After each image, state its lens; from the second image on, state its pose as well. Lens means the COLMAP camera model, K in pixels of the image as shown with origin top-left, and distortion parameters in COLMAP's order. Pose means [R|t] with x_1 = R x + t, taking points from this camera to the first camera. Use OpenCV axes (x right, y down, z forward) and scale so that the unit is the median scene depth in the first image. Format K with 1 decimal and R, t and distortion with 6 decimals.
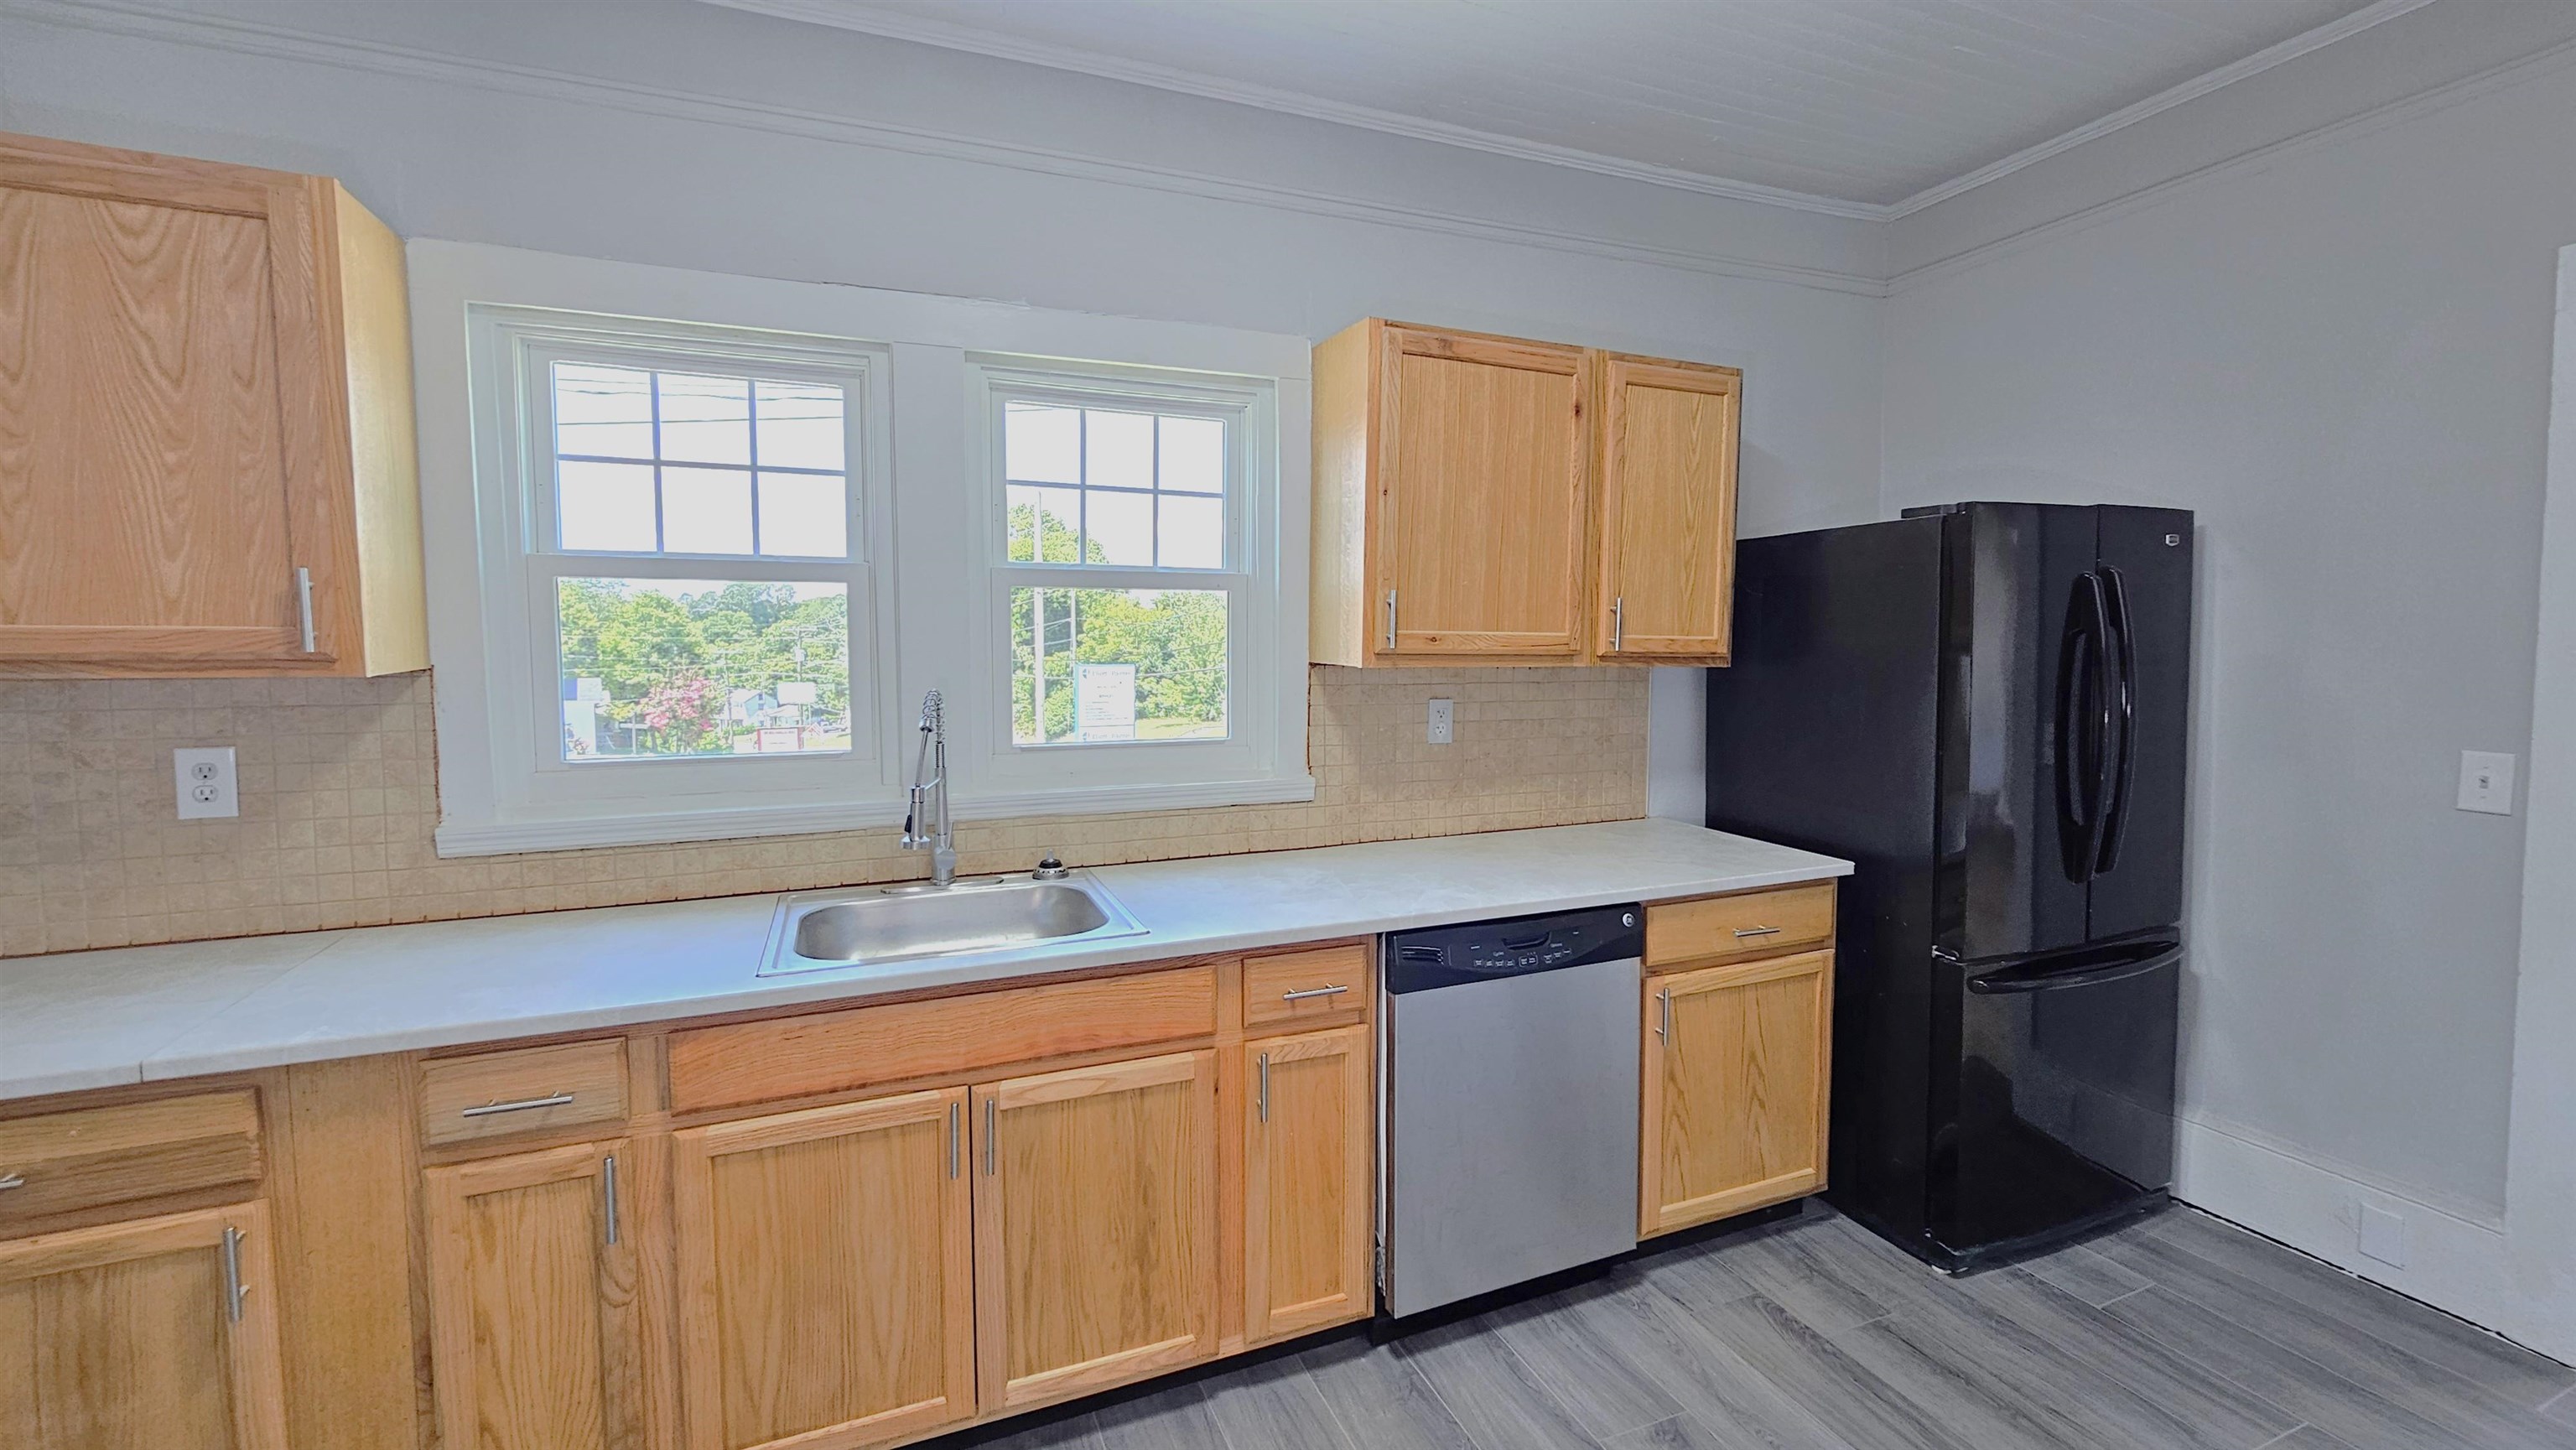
lens RADIAL K [[1062.5, 0, 1292.2], [0, 1062.5, 707.7], [0, 0, 1]] dist [-0.000181, 0.000664]
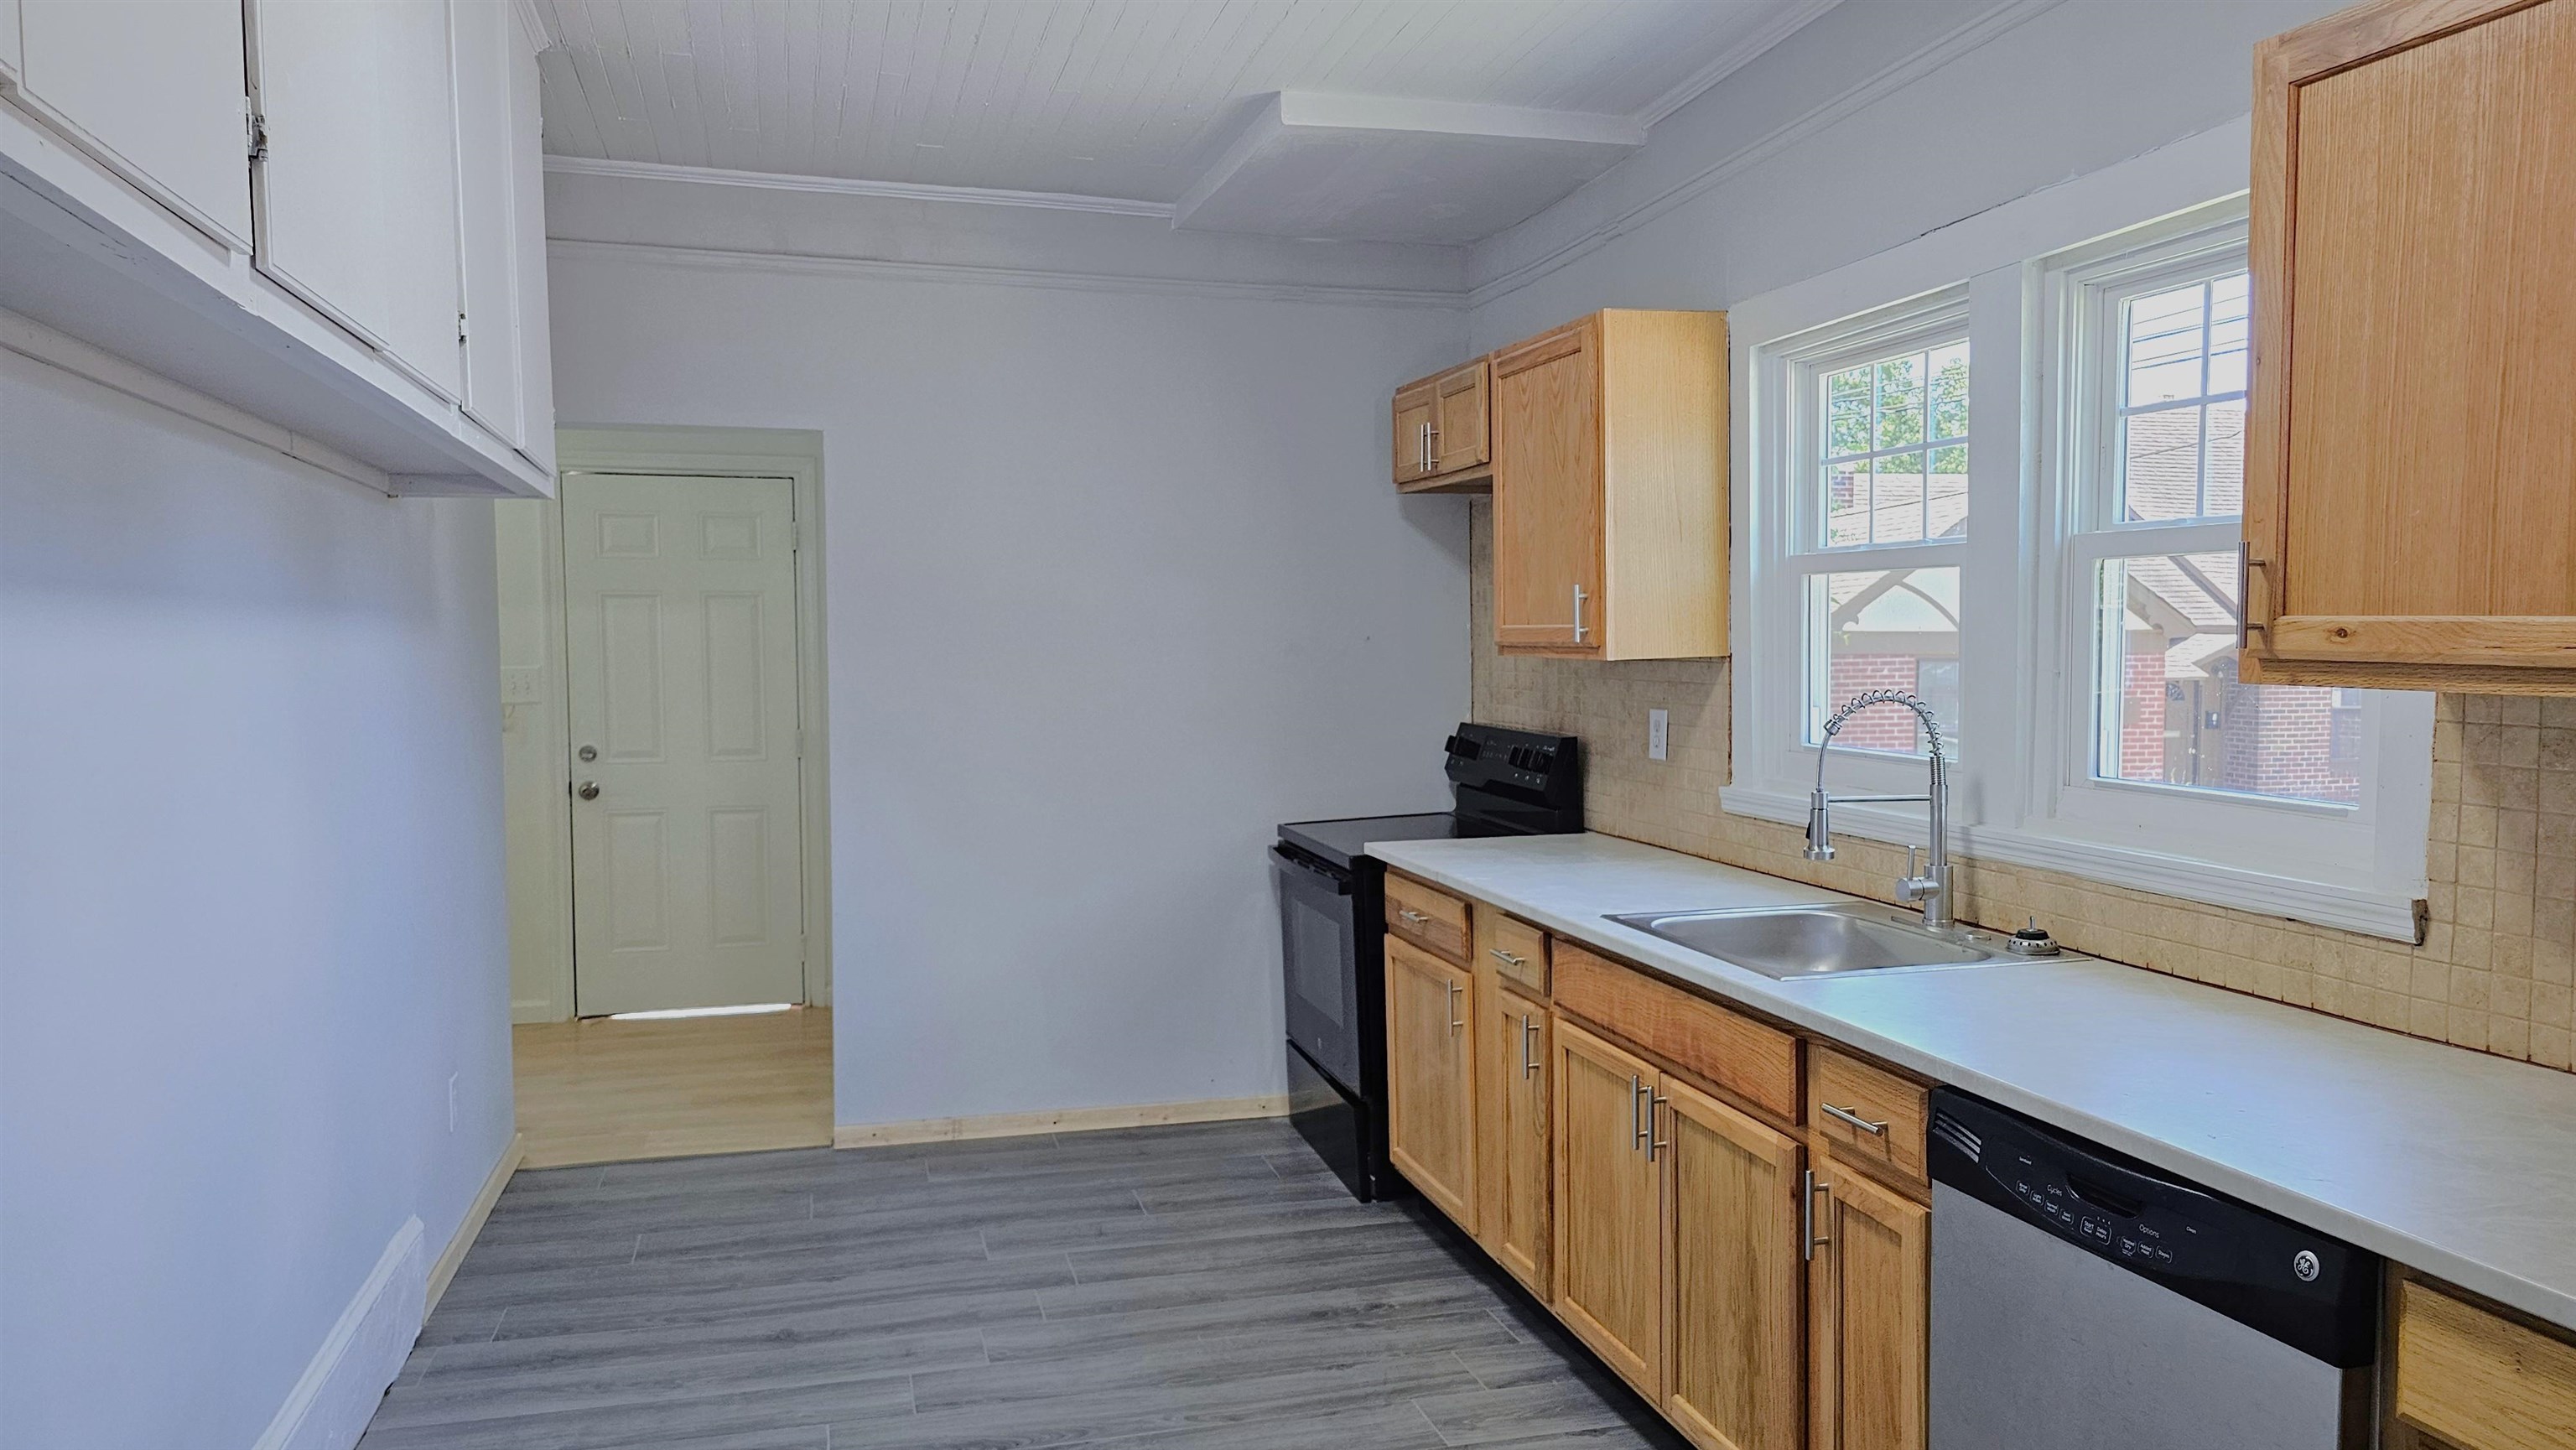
lens RADIAL K [[1732.8, 0, 1288.1], [0, 1732.8, 733.1], [0, 0, 1]] dist [0.048442, 0.000135]
pose [[-0.122250, 0.059772, -0.990698, 1.227987], [-0.057378, 0.996090, 0.067178, -0.053532], [0.990839, 0.065057, -0.118342, 0.734469]]
